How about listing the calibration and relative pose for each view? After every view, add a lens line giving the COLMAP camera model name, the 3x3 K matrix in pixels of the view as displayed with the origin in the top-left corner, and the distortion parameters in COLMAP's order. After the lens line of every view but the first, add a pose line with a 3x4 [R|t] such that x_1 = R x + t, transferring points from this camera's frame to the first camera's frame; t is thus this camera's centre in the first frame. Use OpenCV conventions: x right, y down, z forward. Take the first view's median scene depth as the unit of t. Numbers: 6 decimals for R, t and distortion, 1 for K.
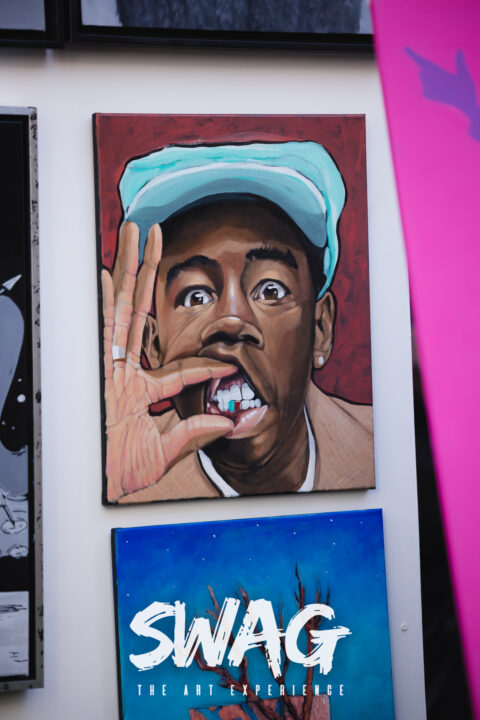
lens RADIAL K [[2667.9, 0, 240.3], [0, 2667.9, 360.3], [0, 0, 1]] dist [0.511881, 0.000000]
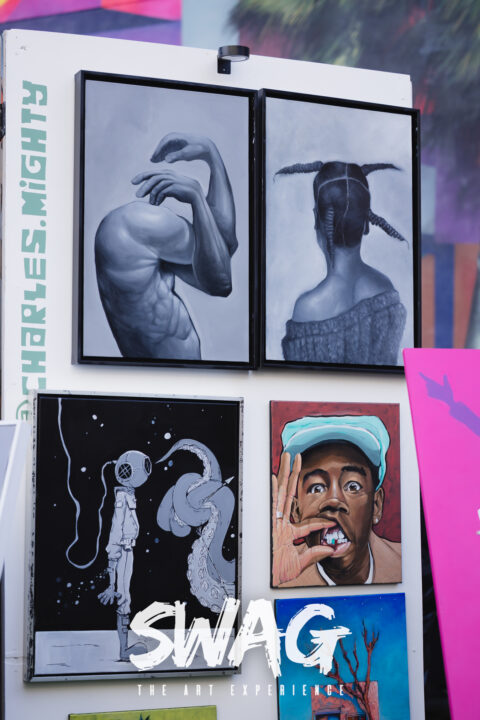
lens RADIAL K [[1790.0, 0, 235.4], [0, 1790.0, 355.0], [0, 0, 1]] dist [-0.055248, 0.000000]
pose [[0.999009, 0.018427, -0.040522, -0.025676], [-0.021607, 0.996601, -0.079493, -0.015362], [0.038919, 0.080290, 0.996011, -0.402154]]
